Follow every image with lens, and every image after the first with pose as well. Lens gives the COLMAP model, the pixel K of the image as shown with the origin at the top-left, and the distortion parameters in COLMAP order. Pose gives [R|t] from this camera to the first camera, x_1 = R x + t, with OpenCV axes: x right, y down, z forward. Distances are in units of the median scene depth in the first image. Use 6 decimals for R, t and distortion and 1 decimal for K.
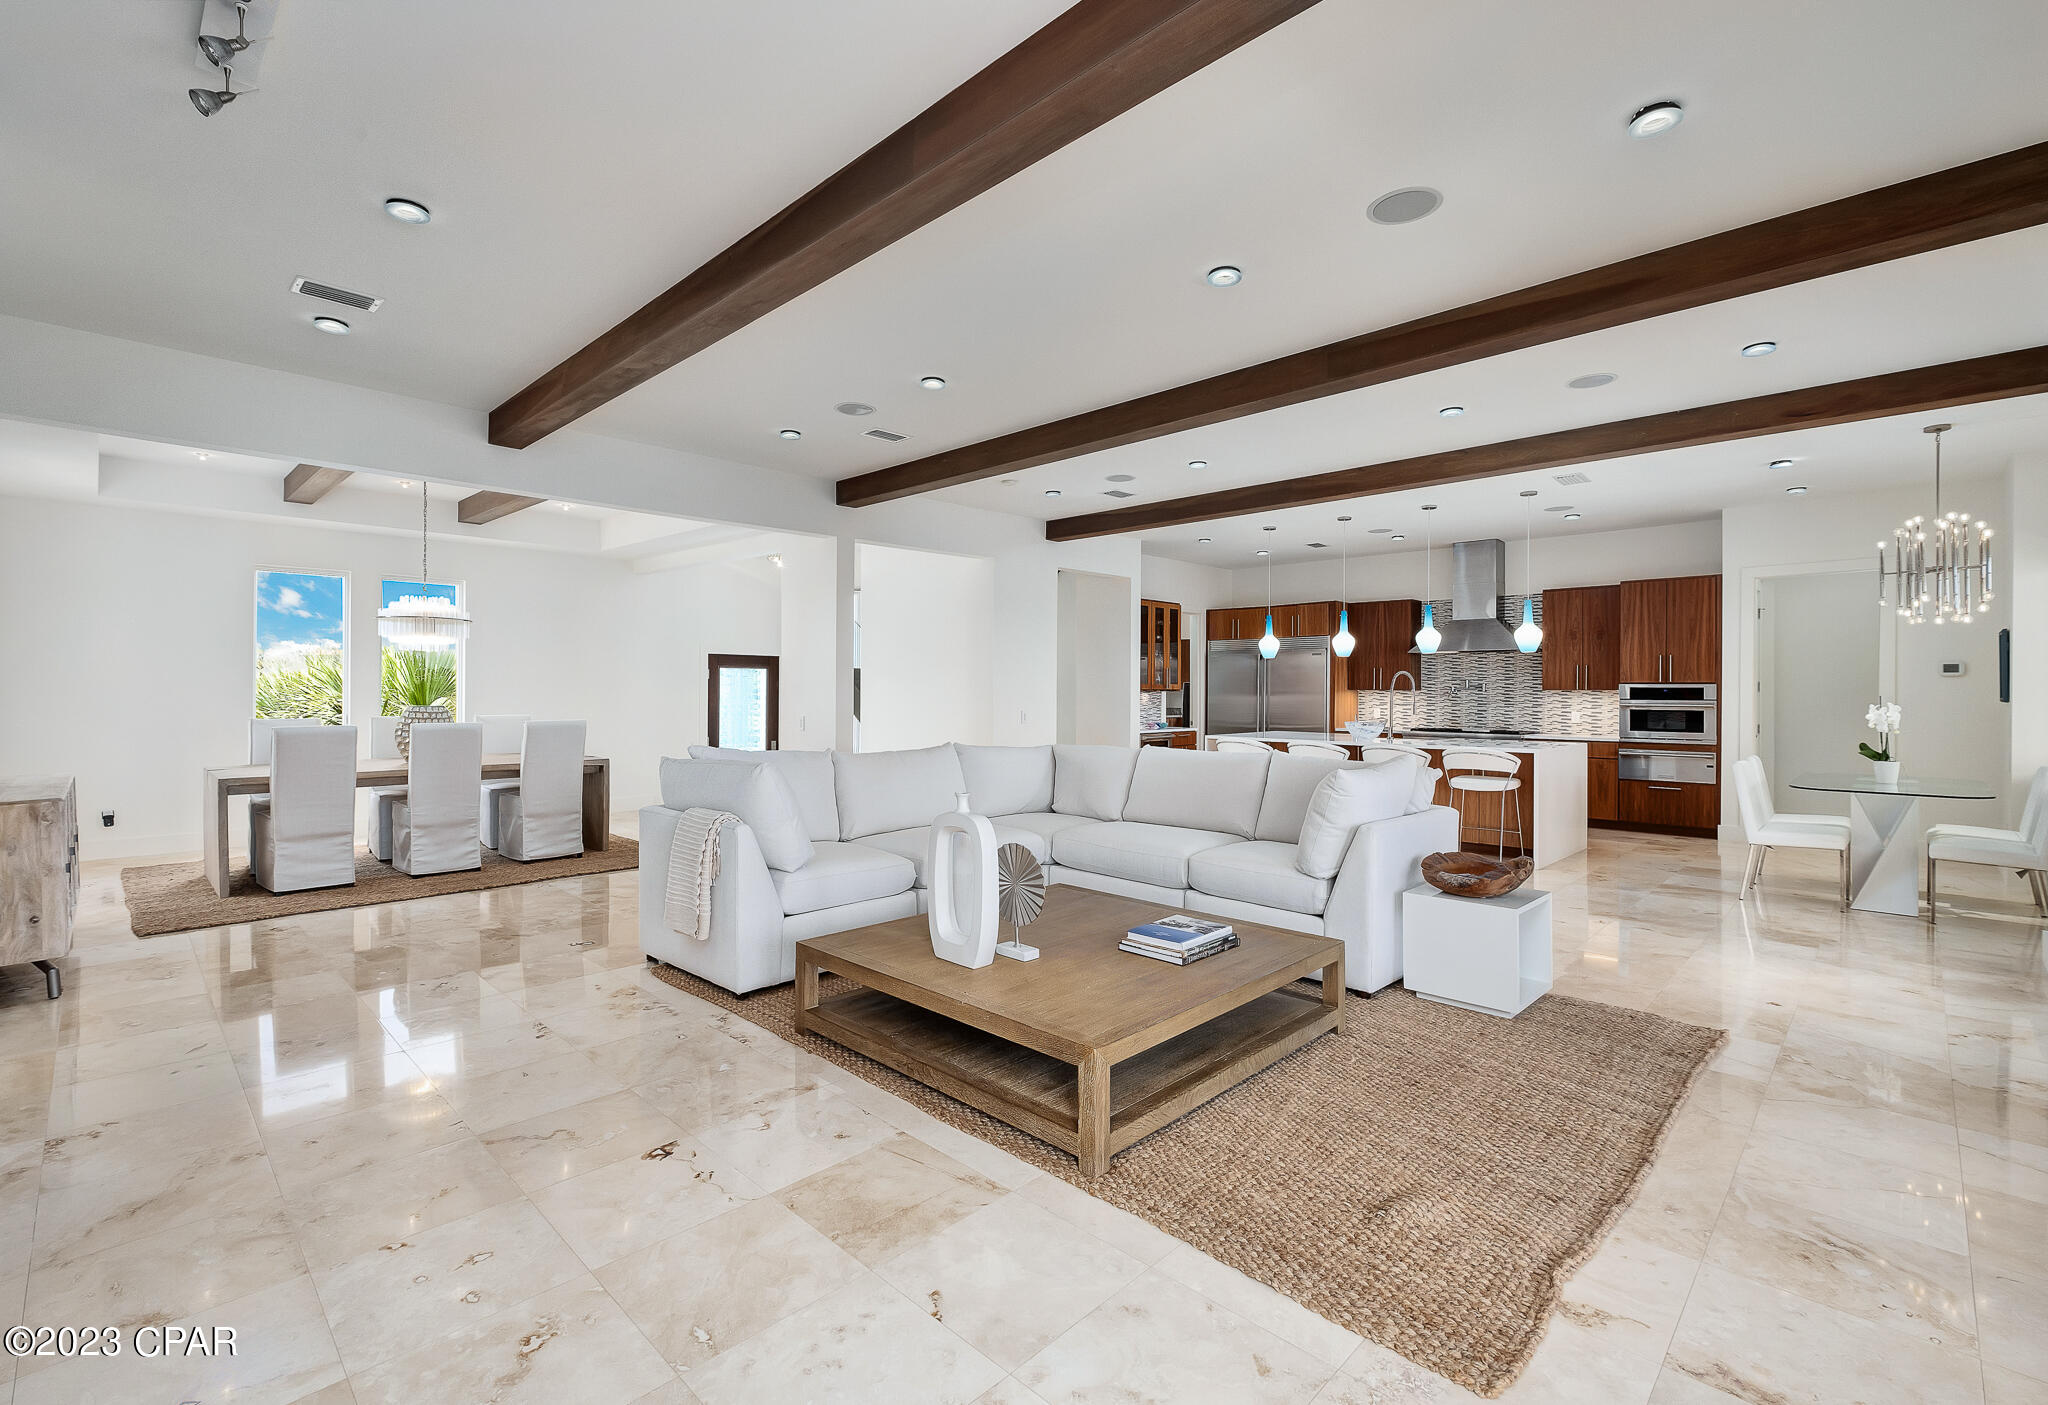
lens RADIAL K [[919.4, 0, 1024.0], [0, 919.4, 702.5], [0, 0, 1]] dist [0.001548, 0.000119]
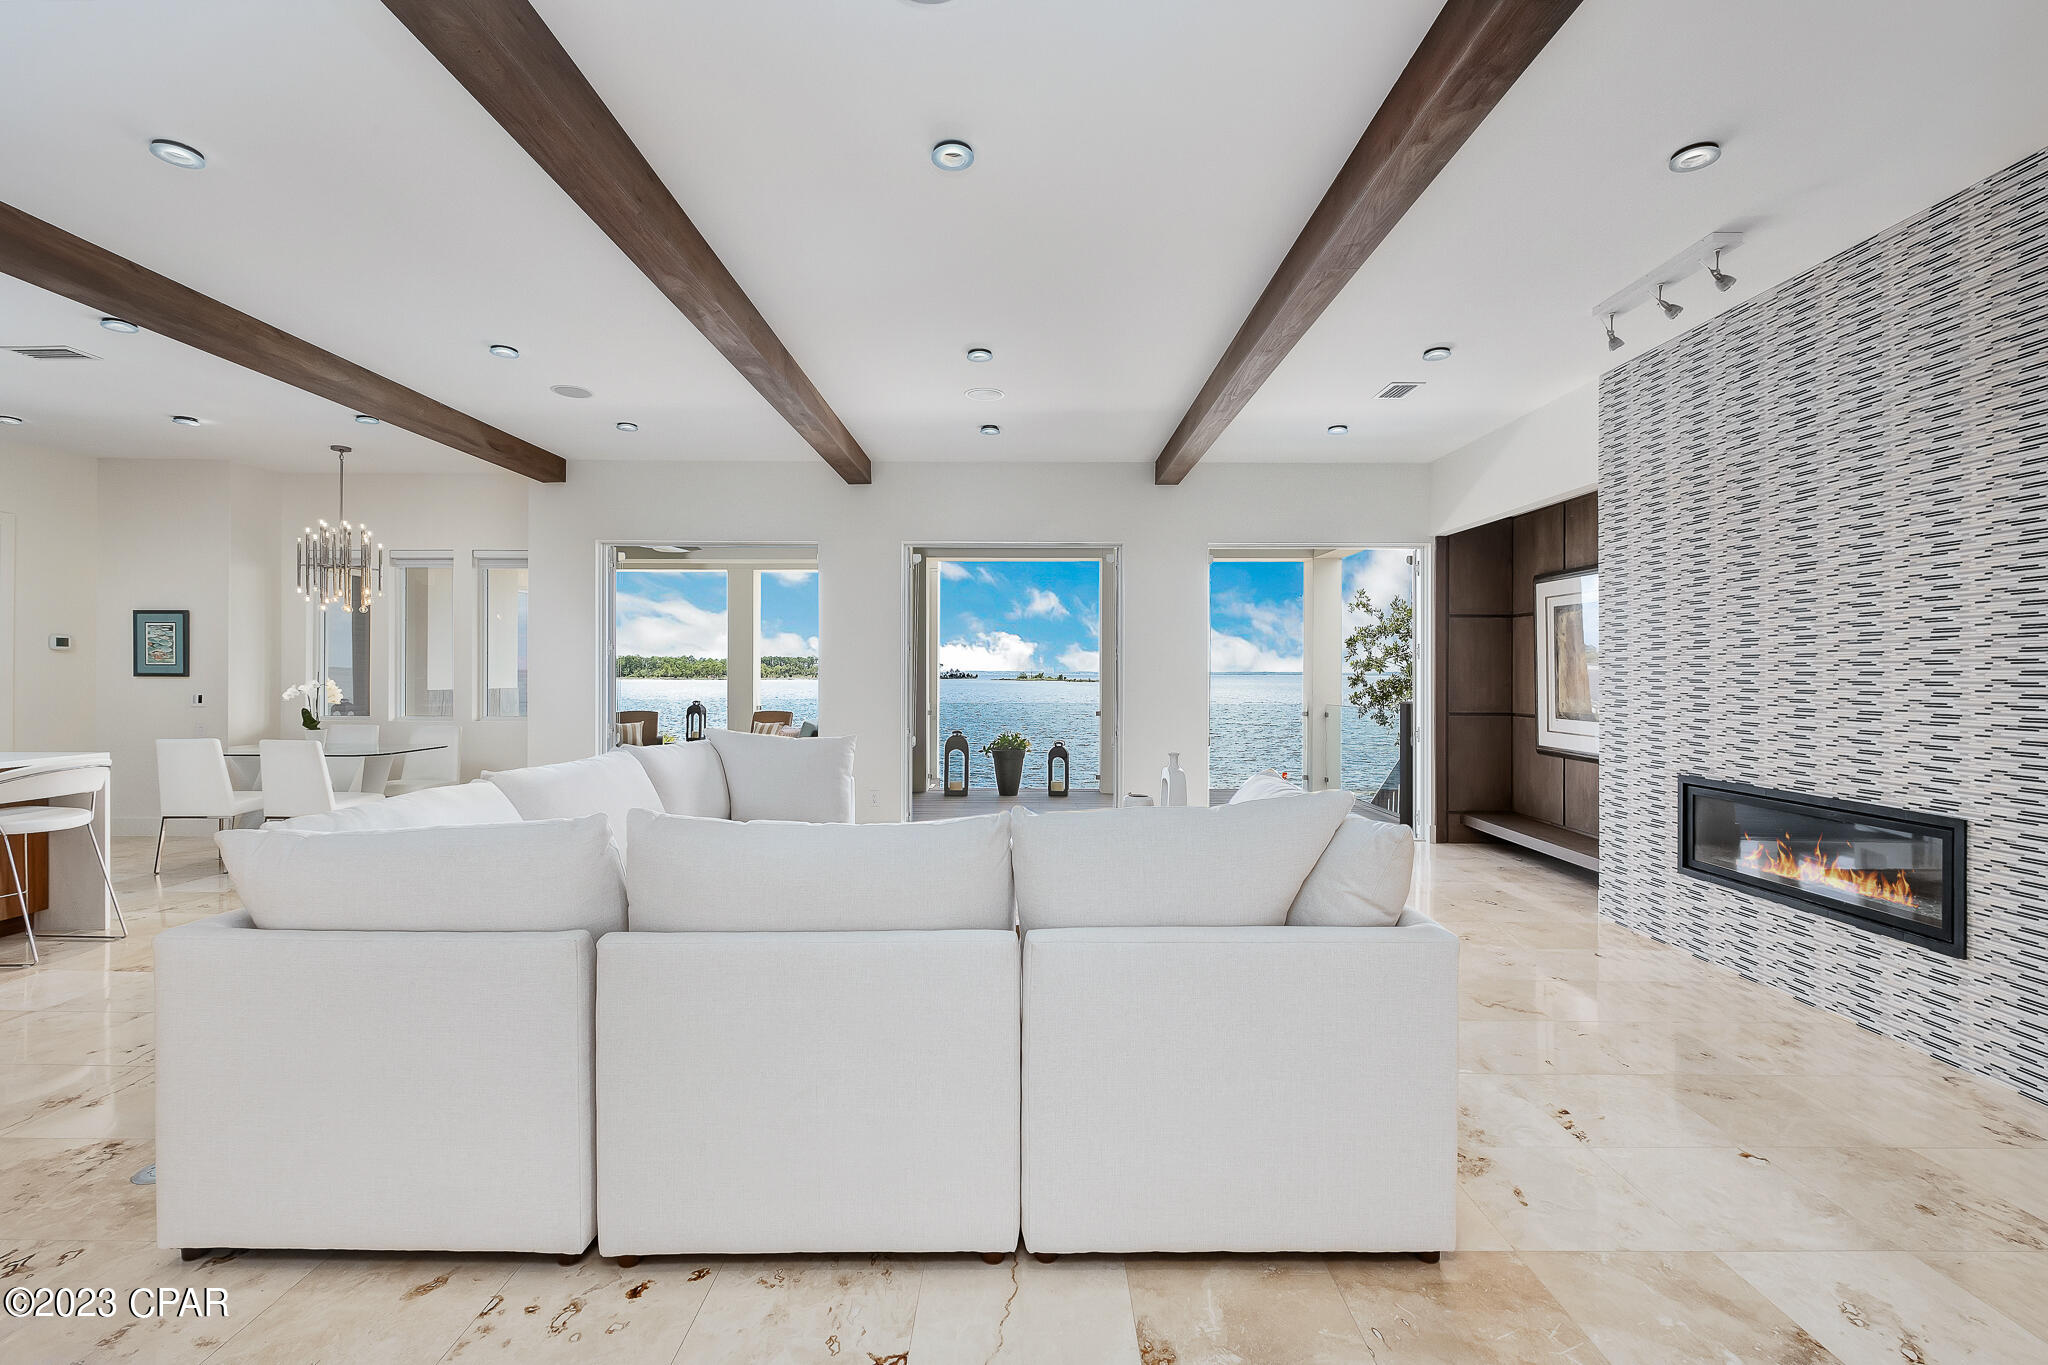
lens RADIAL K [[882.2, 0, 1016.8], [0, 882.2, 669.7], [0, 0, 1]] dist [-0.001637, -0.000642]
pose [[-0.695769, -0.002816, 0.718260, -0.464582], [0.005798, 0.999938, 0.009536, -0.016404], [-0.718242, 0.010799, -0.695709, 1.165784]]
